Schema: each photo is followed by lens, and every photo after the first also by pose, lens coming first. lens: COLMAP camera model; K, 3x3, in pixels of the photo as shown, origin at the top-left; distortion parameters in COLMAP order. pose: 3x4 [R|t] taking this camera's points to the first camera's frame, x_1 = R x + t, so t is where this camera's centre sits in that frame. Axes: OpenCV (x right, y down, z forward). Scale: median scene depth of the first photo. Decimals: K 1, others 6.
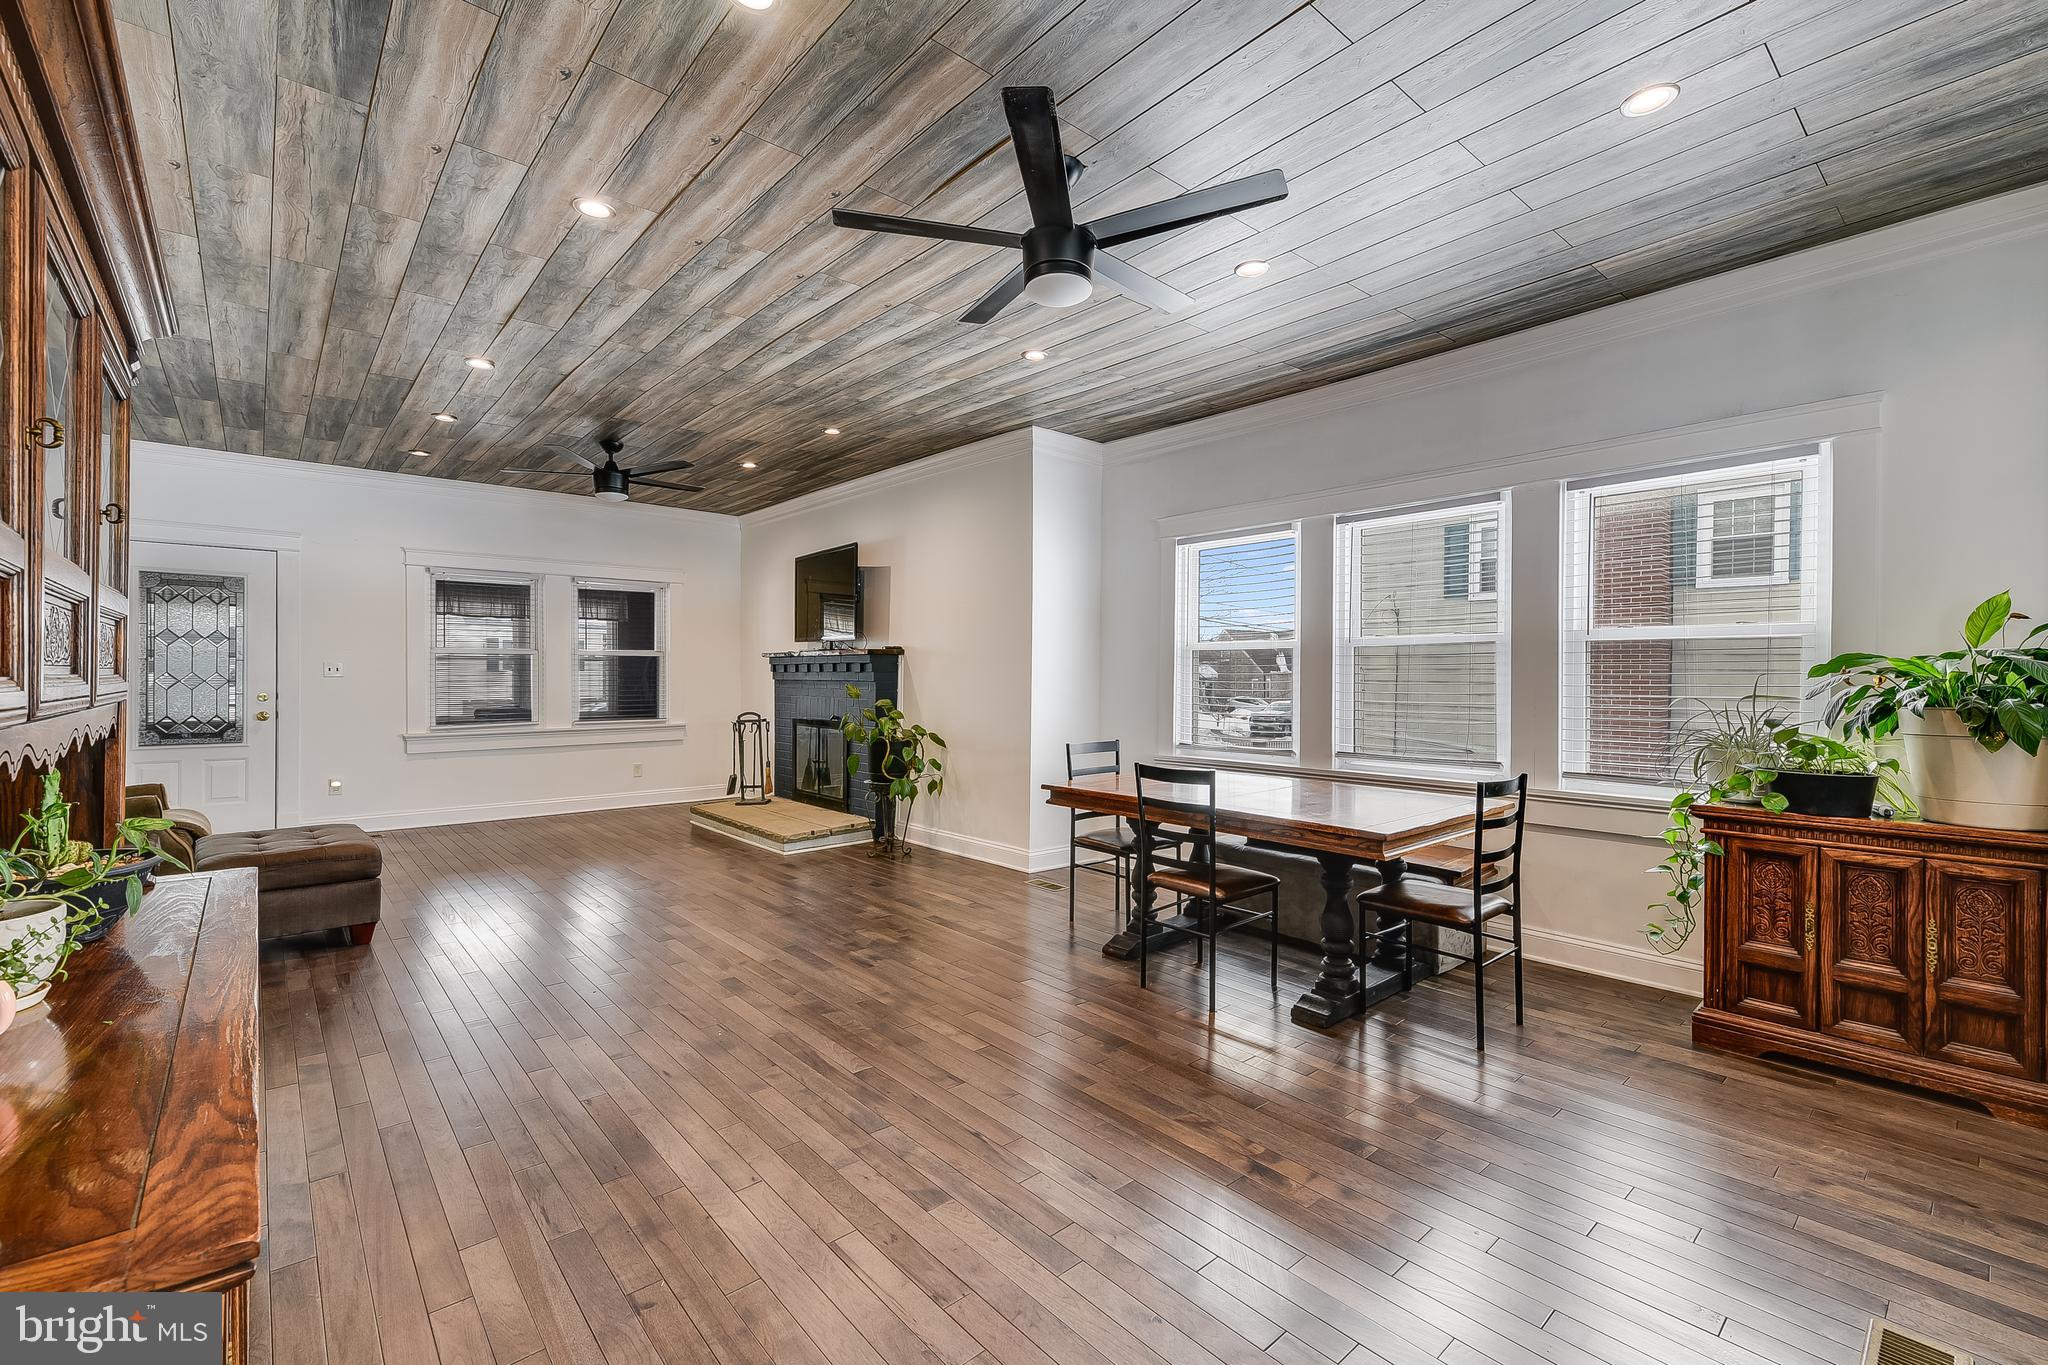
lens RADIAL K [[875.1, 0, 1048.6], [0, 875.1, 686.3], [0, 0, 1]] dist [0.011028, -0.002424]
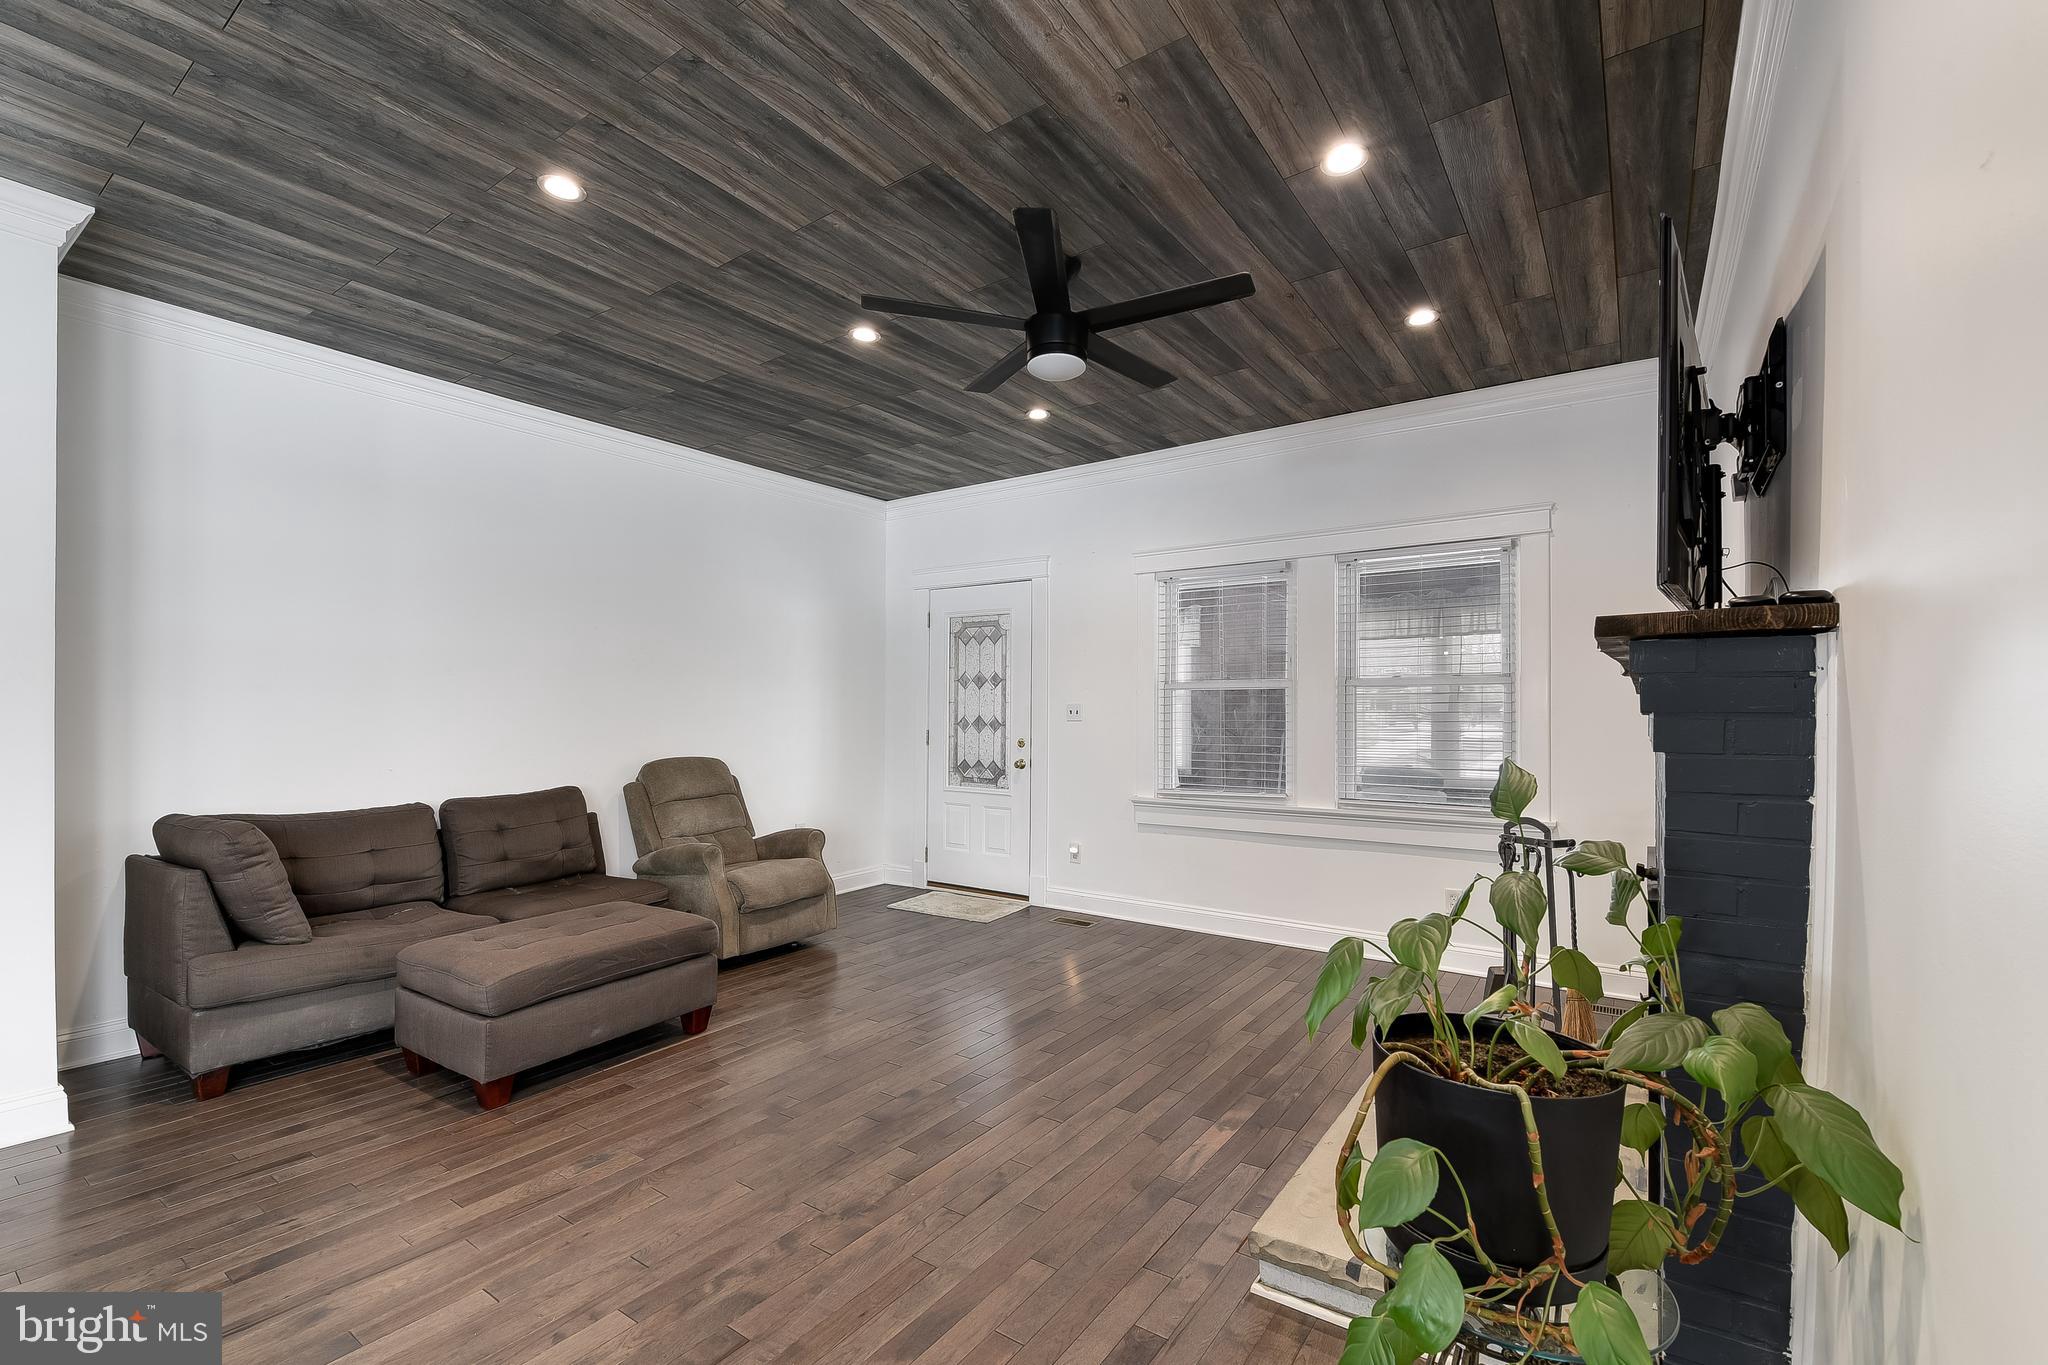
lens RADIAL K [[882.7, 0, 1058.8], [0, 882.7, 716.9], [0, 0, 1]] dist [-0.014371, -0.001753]
pose [[0.250037, 0.000837, -0.968236, -0.005644], [-0.018544, 0.999820, -0.003924, -0.010850], [0.968059, 0.018936, 0.250008, 0.743581]]
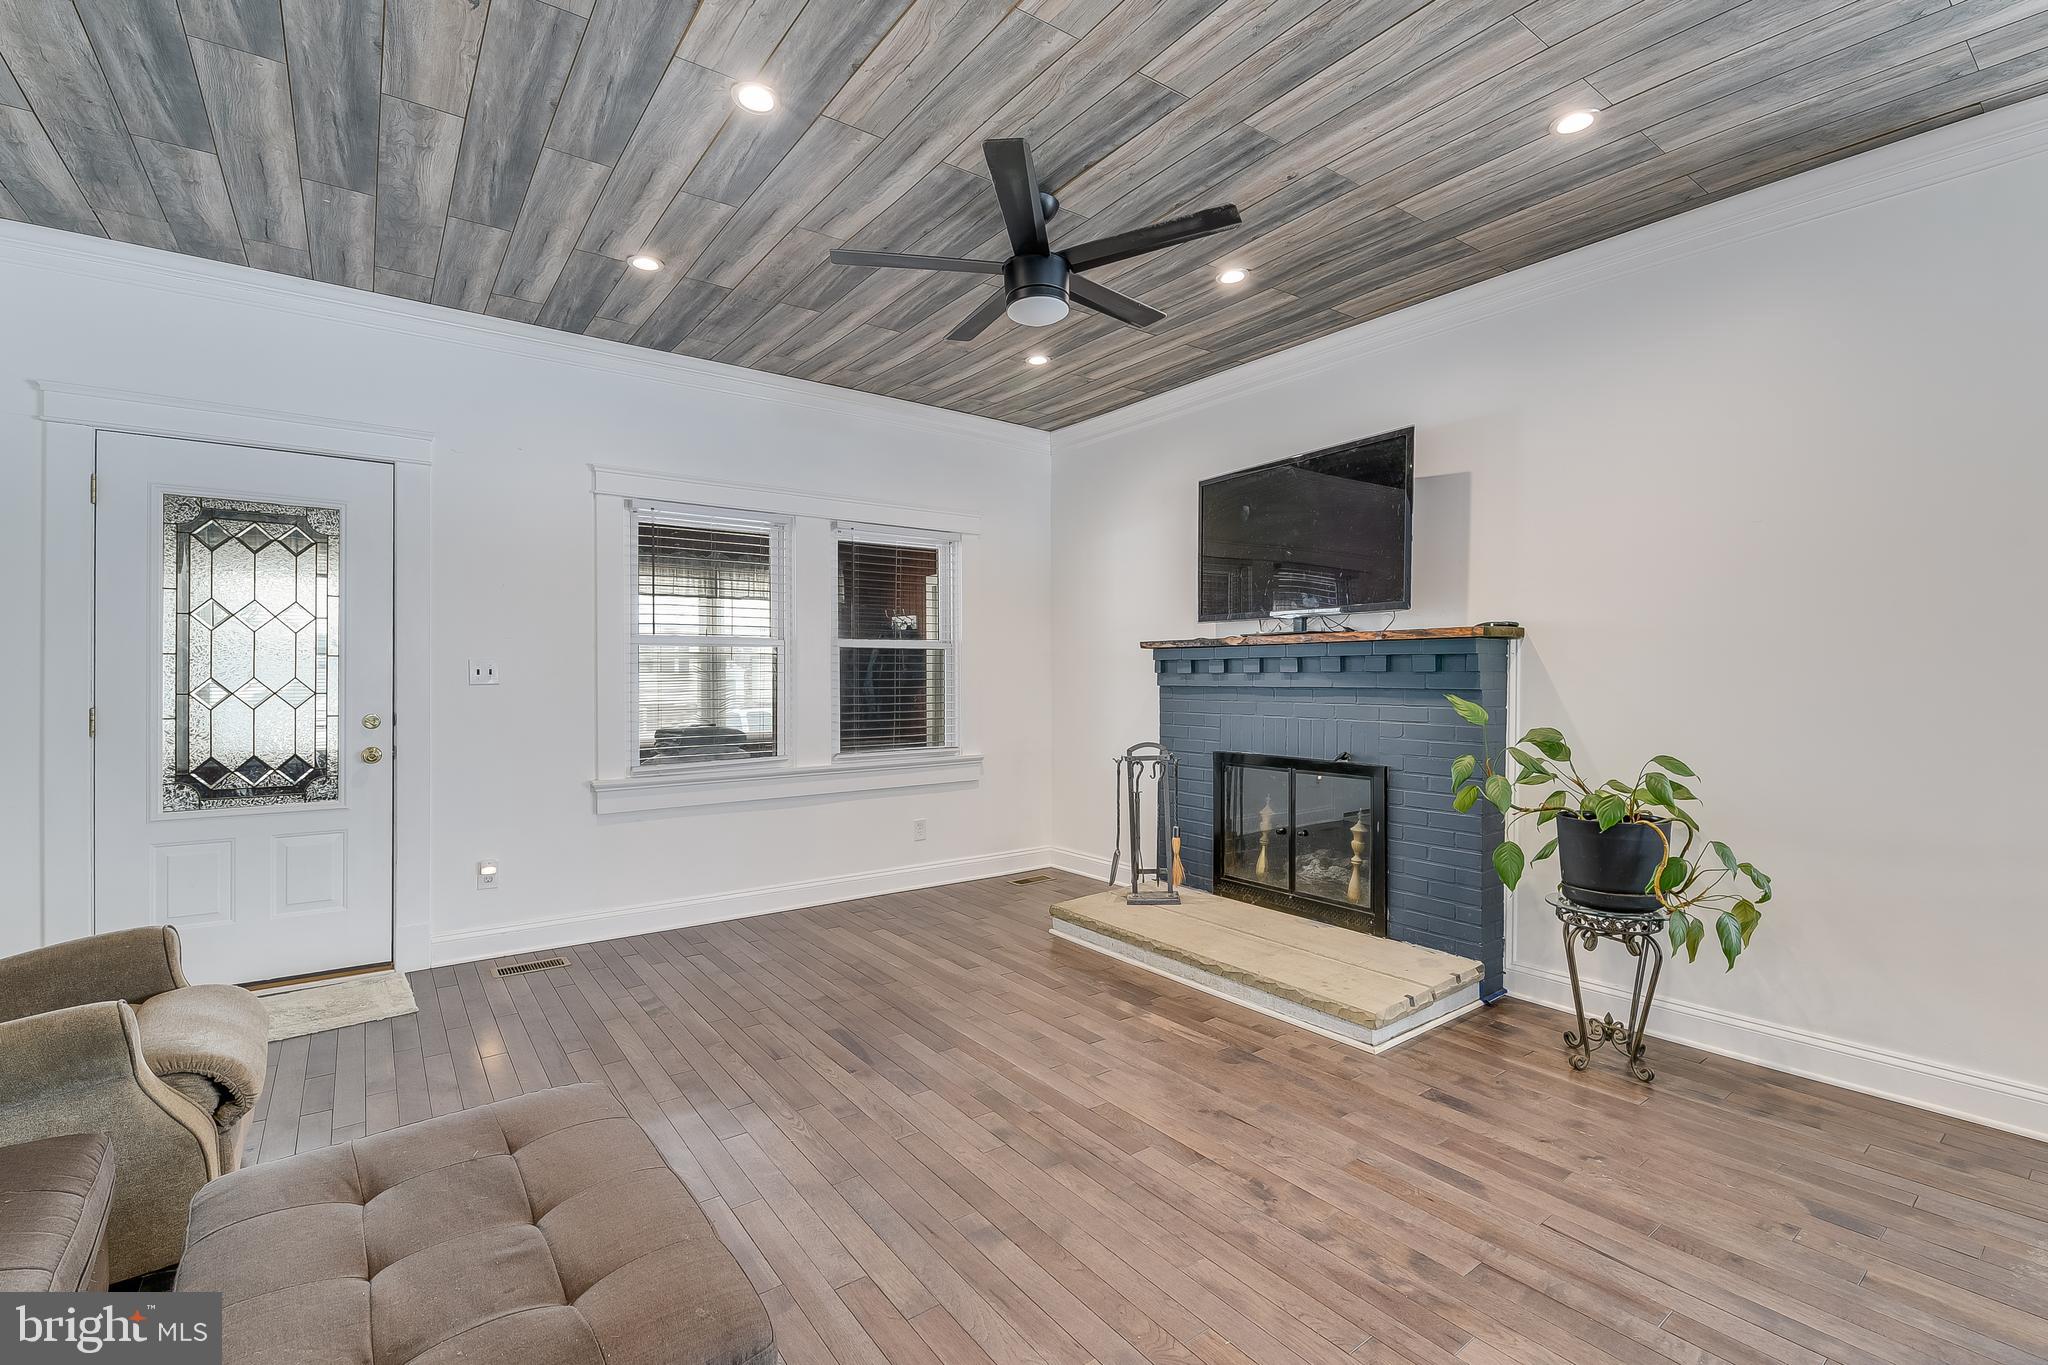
lens RADIAL K [[875.1, 0, 1024.7], [0, 875.1, 681.6], [0, 0, 1]] dist [0.011028, -0.002424]
pose [[0.996302, -0.003535, -0.085845, -0.392380], [0.002966, 0.999973, -0.006756, -0.007643], [0.085866, 0.006476, 0.996286, 0.437040]]
